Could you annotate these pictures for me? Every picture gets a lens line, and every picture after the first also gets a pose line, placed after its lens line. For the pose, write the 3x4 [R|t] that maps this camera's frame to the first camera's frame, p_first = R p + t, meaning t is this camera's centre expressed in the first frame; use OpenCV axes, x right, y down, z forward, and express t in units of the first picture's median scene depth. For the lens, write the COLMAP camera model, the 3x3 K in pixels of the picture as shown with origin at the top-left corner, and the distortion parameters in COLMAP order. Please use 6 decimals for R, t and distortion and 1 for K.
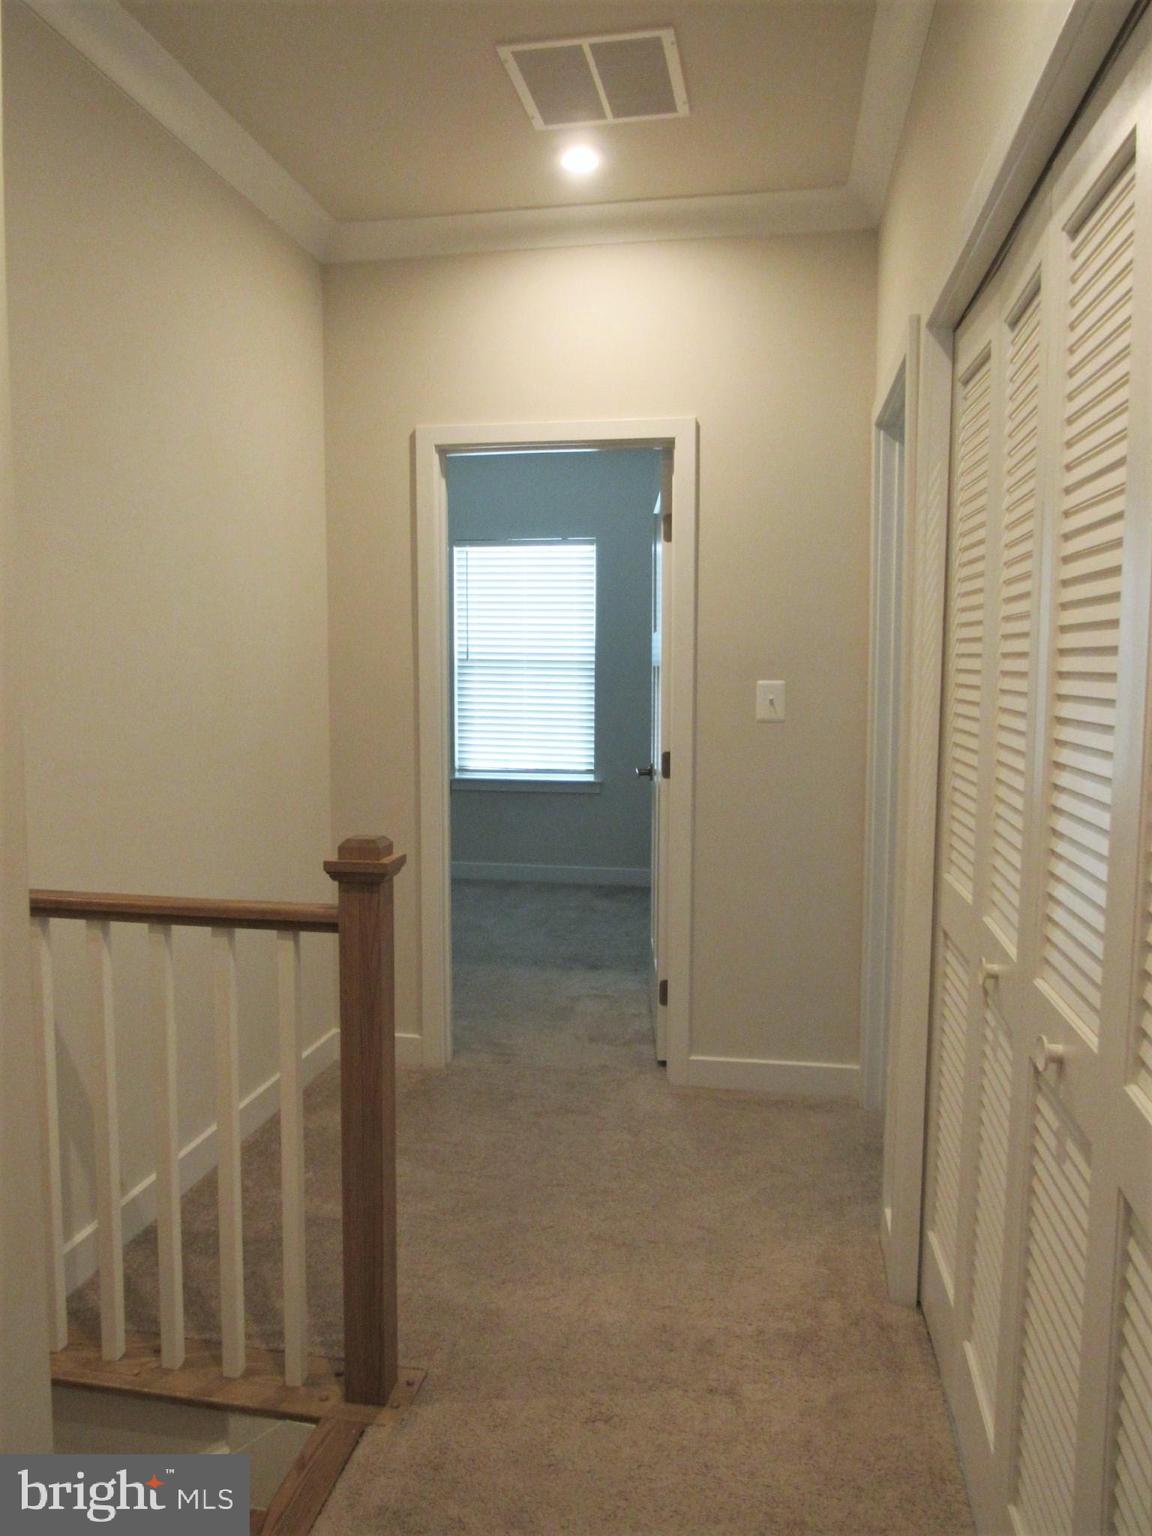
lens RADIAL K [[1100.1, 0, 574.0], [0, 1100.1, 763.1], [0, 0, 1]] dist [-0.031972, 0.030071]
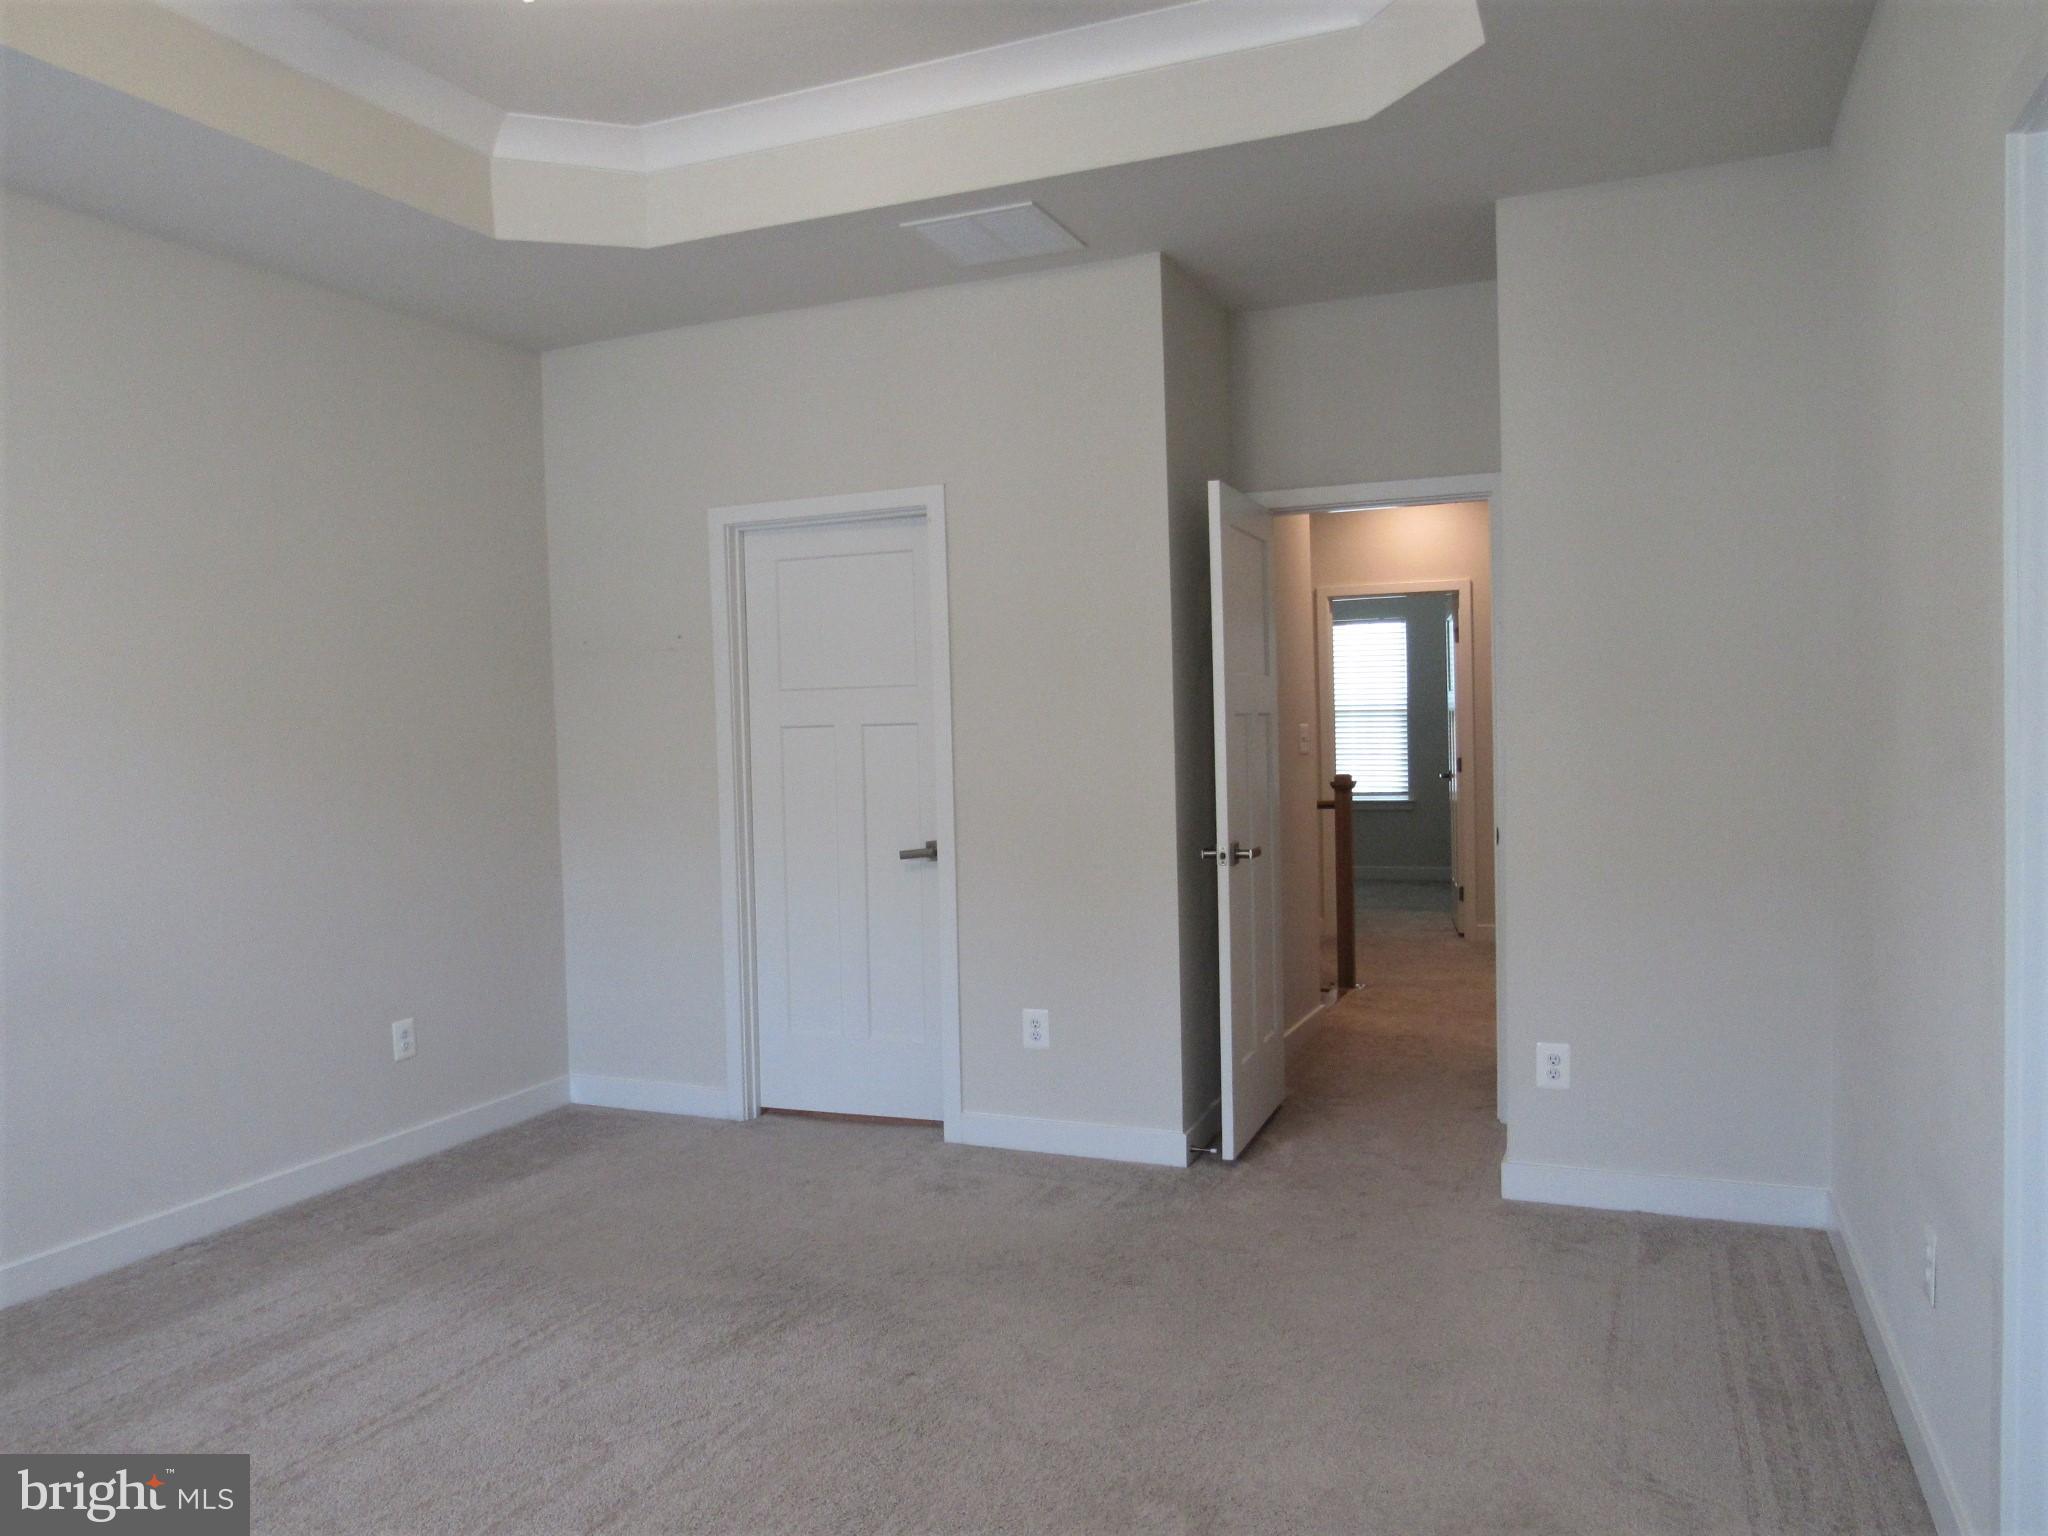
lens RADIAL K [[1466.8, 0, 1031.5], [0, 1466.8, 766.5], [0, 0, 1]] dist [-0.031972, 0.030071]
pose [[0.977346, -0.020505, -0.210654, -0.089413], [0.008176, 0.998211, -0.059233, 0.130435], [0.211491, 0.056169, 0.975765, -1.376022]]
